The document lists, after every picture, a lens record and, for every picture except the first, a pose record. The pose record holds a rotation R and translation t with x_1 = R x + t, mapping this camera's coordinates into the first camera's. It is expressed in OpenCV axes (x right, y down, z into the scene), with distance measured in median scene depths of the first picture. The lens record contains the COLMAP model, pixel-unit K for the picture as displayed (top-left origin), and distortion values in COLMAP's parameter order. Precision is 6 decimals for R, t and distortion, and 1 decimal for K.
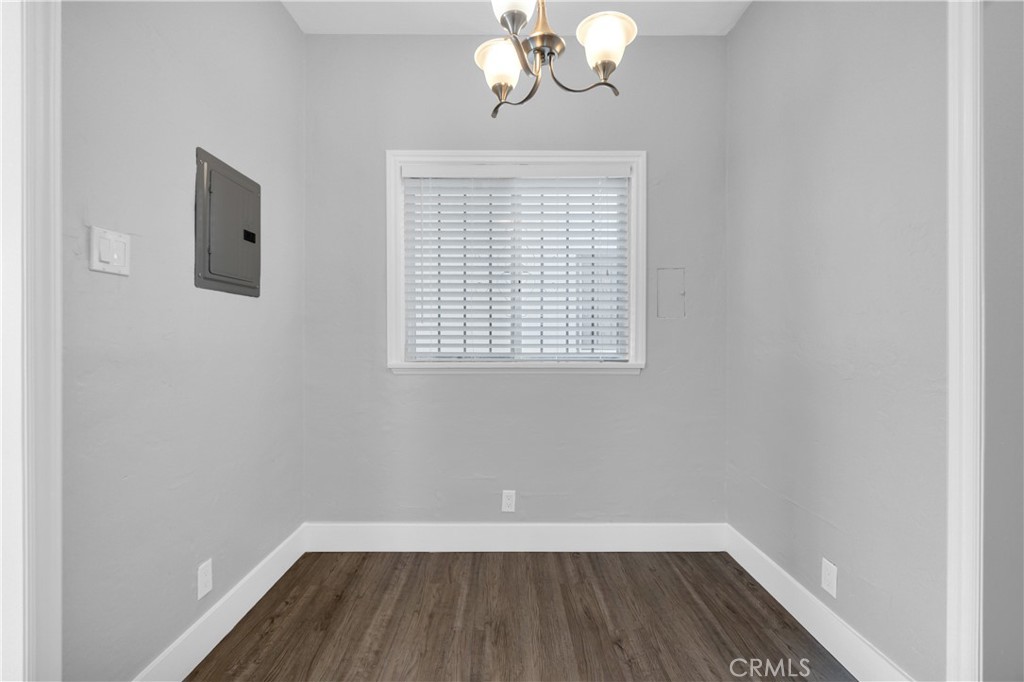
lens RADIAL K [[436.5, 0, 507.7], [0, 436.5, 339.0], [0, 0, 1]] dist [-0.003242, -0.000350]
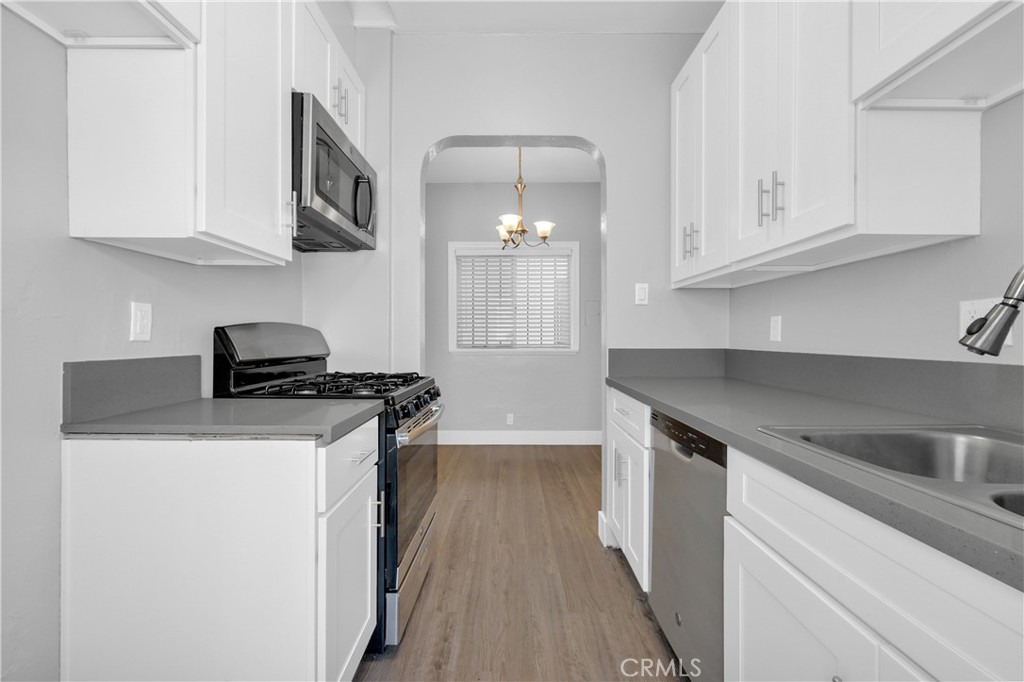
lens RADIAL K [[439.0, 0, 511.6], [0, 439.0, 335.7], [0, 0, 1]] dist [0.000188, 0.000055]
pose [[0.999993, -0.002924, 0.002237, 0.007512], [0.002938, 0.999978, -0.005942, 0.007047], [-0.002220, 0.005949, 0.999980, -1.163081]]
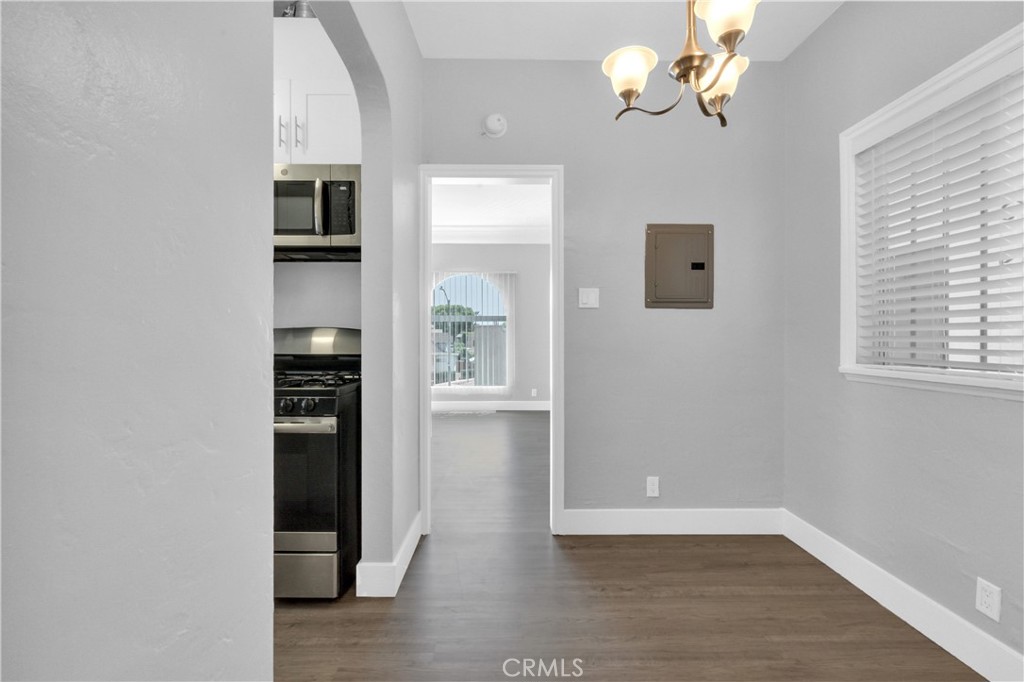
lens RADIAL K [[439.0, 0, 511.6], [0, 439.0, 335.7], [0, 0, 1]] dist [0.000188, 0.000055]
pose [[0.010205, -0.004706, -0.999937, 0.749900], [-0.005112, 0.999976, -0.004759, -0.002331], [0.999935, 0.005160, 0.010181, 0.360224]]
